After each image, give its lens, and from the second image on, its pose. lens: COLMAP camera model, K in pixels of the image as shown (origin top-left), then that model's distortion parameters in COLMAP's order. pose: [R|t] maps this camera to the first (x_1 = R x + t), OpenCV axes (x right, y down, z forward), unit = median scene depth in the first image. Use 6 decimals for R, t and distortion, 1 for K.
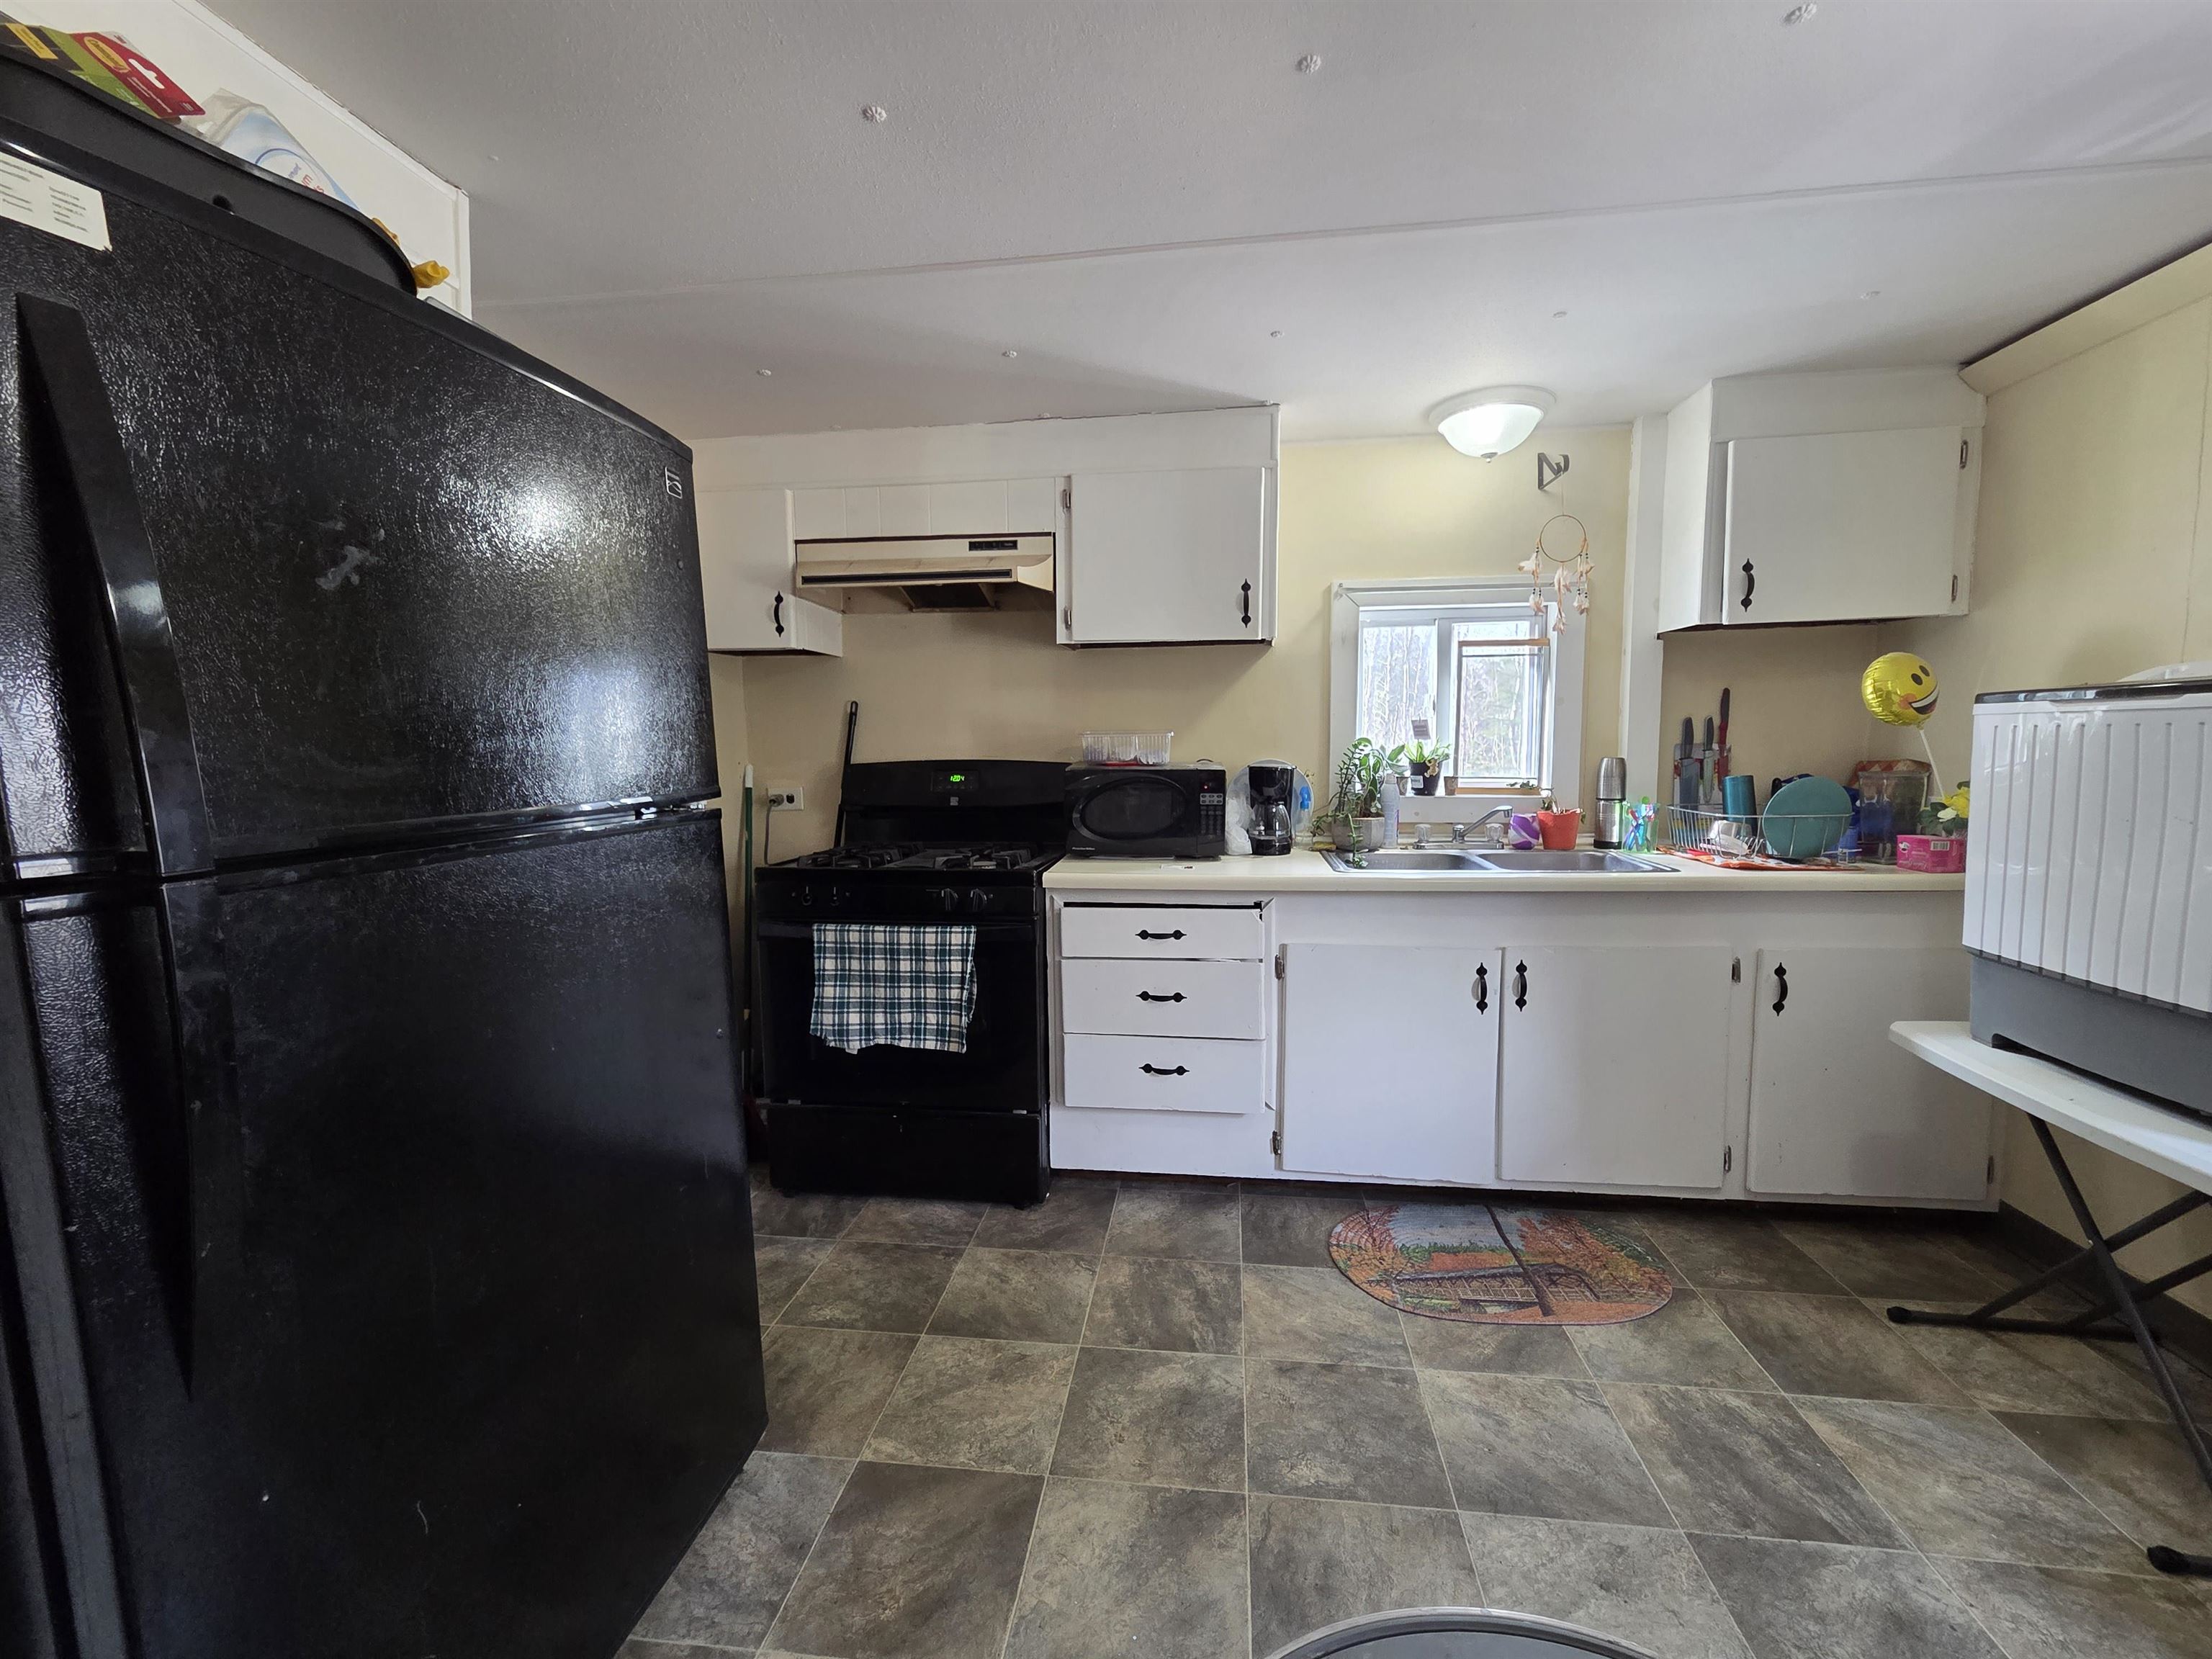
lens RADIAL K [[903.1, 0, 1110.2], [0, 903.1, 834.4], [0, 0, 1]] dist [0.000128, -0.000168]
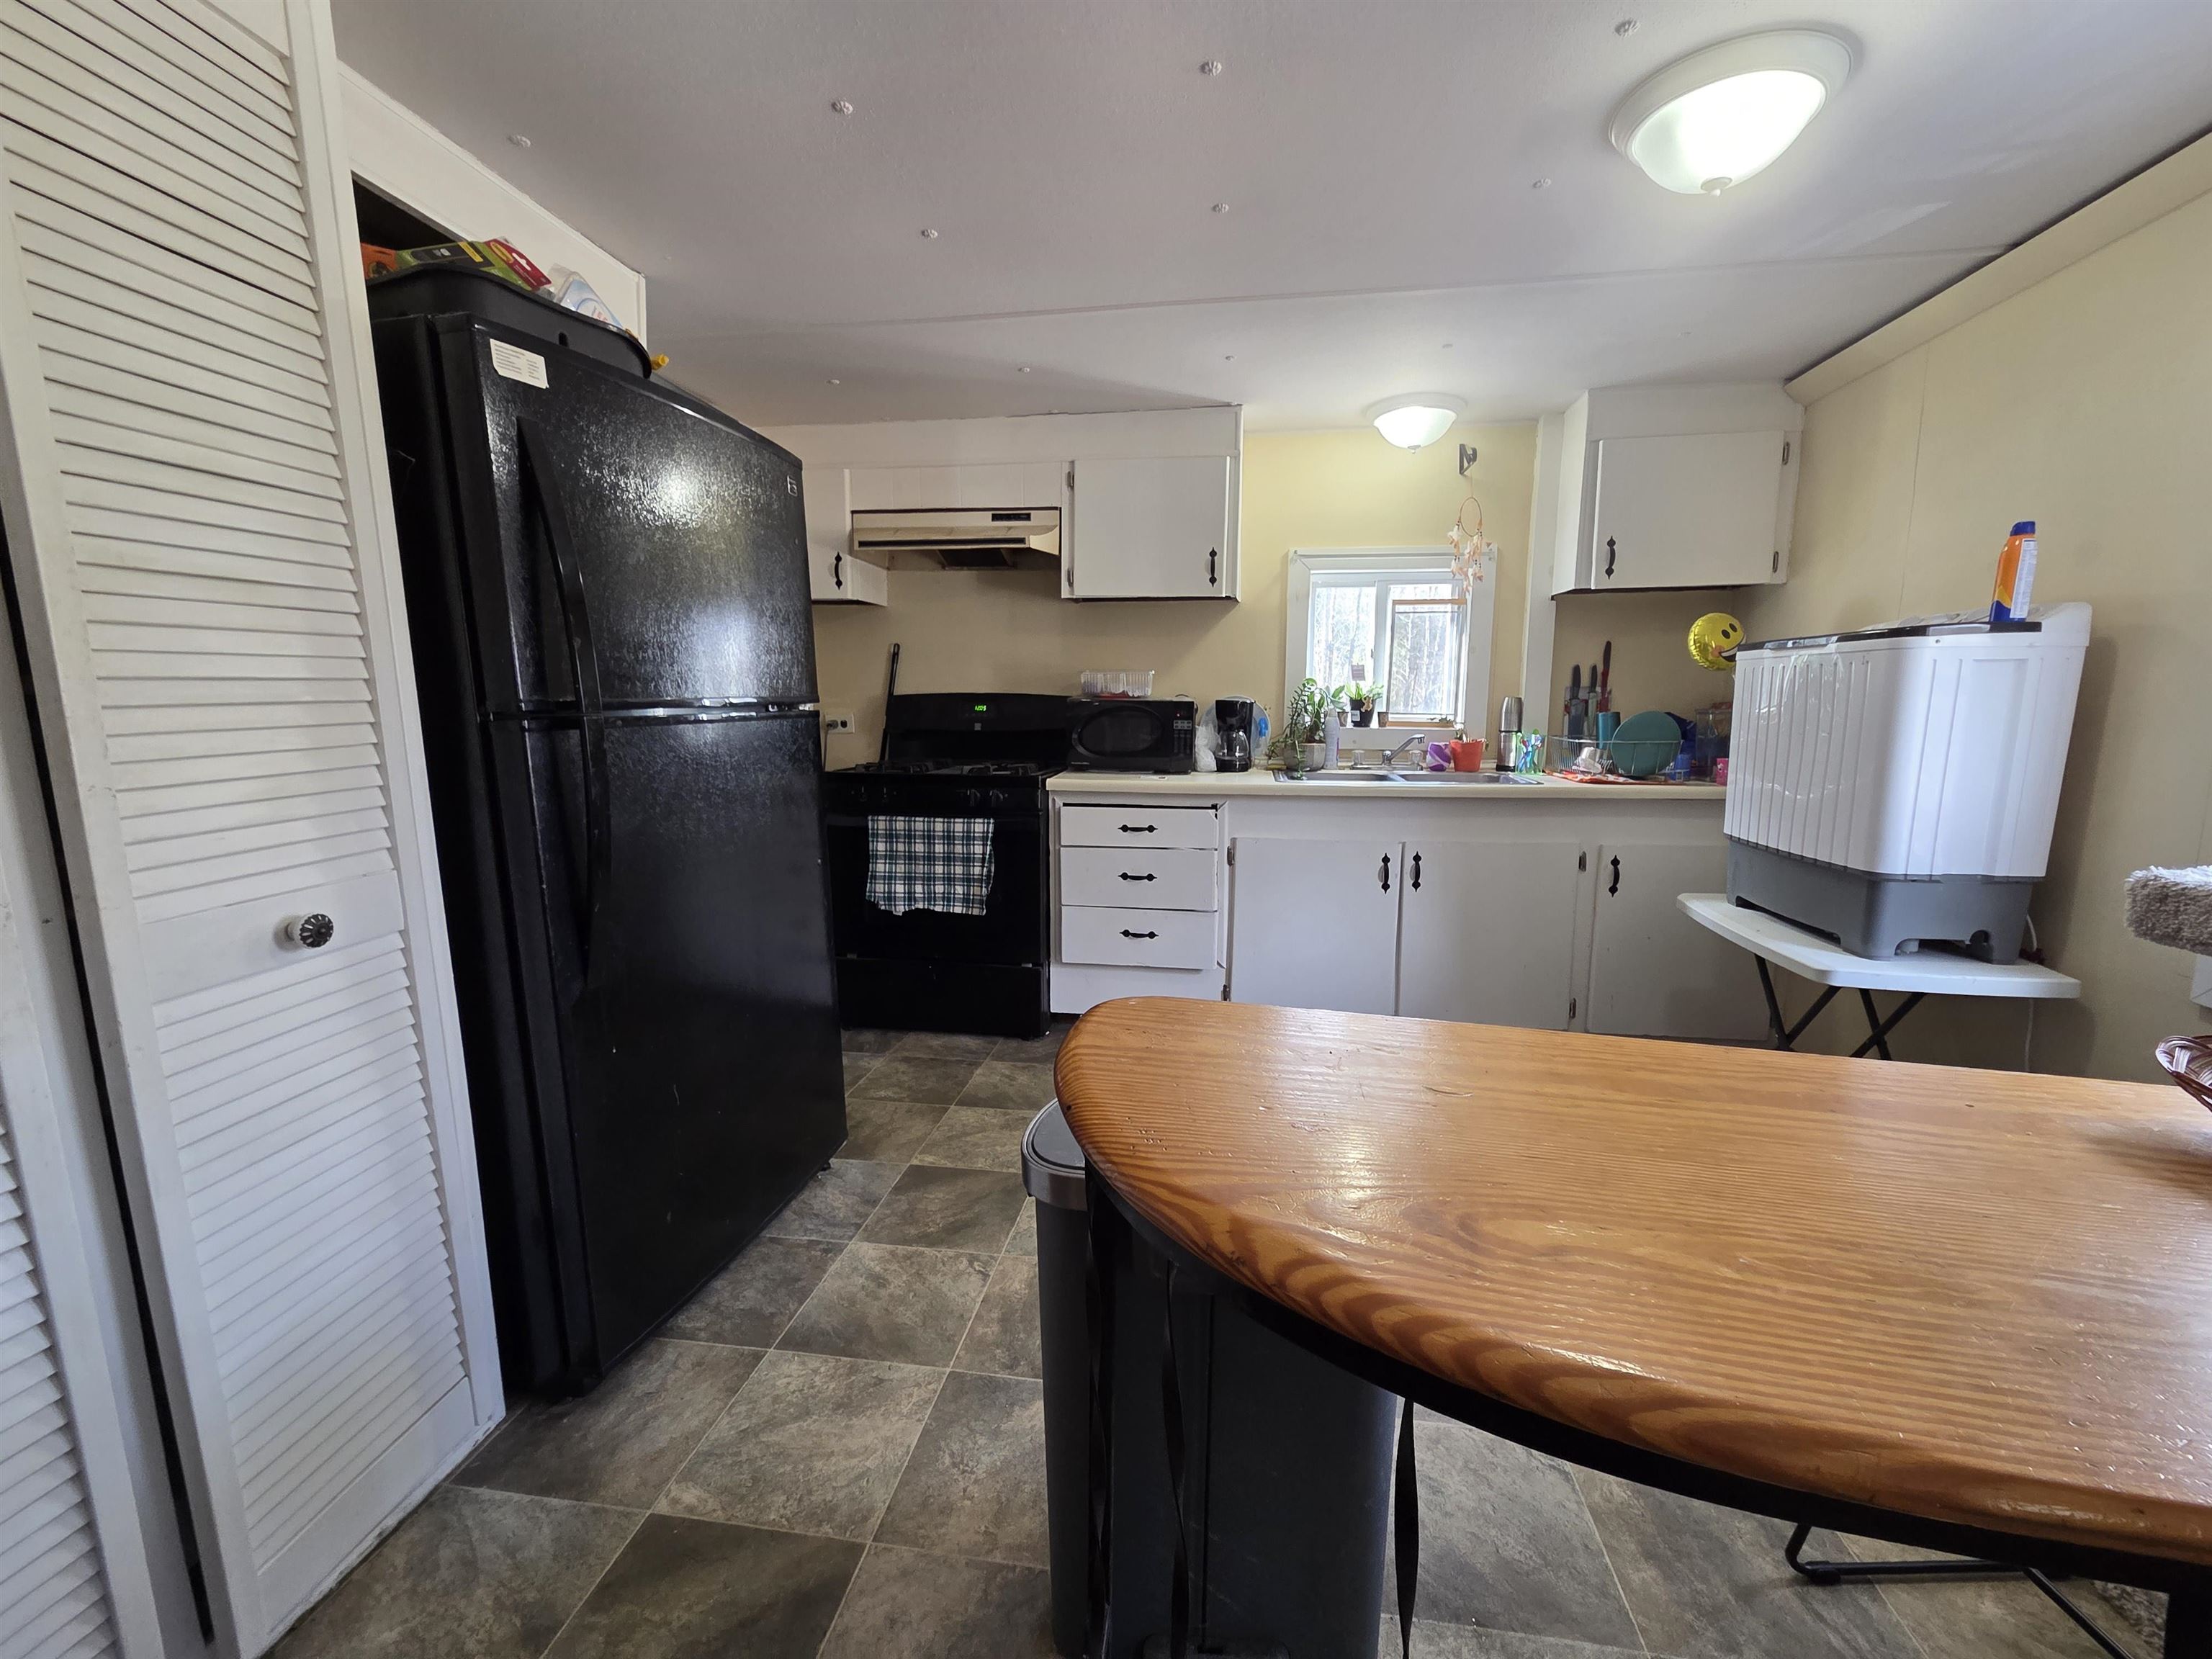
lens RADIAL K [[903.1, 0, 1113.1], [0, 903.1, 836.8], [0, 0, 1]] dist [0.000128, -0.000168]
pose [[0.999650, 0.017481, -0.019834, 0.047317], [-0.016446, 0.998553, 0.051202, 0.058396], [0.020701, -0.050858, 0.998491, -0.285589]]
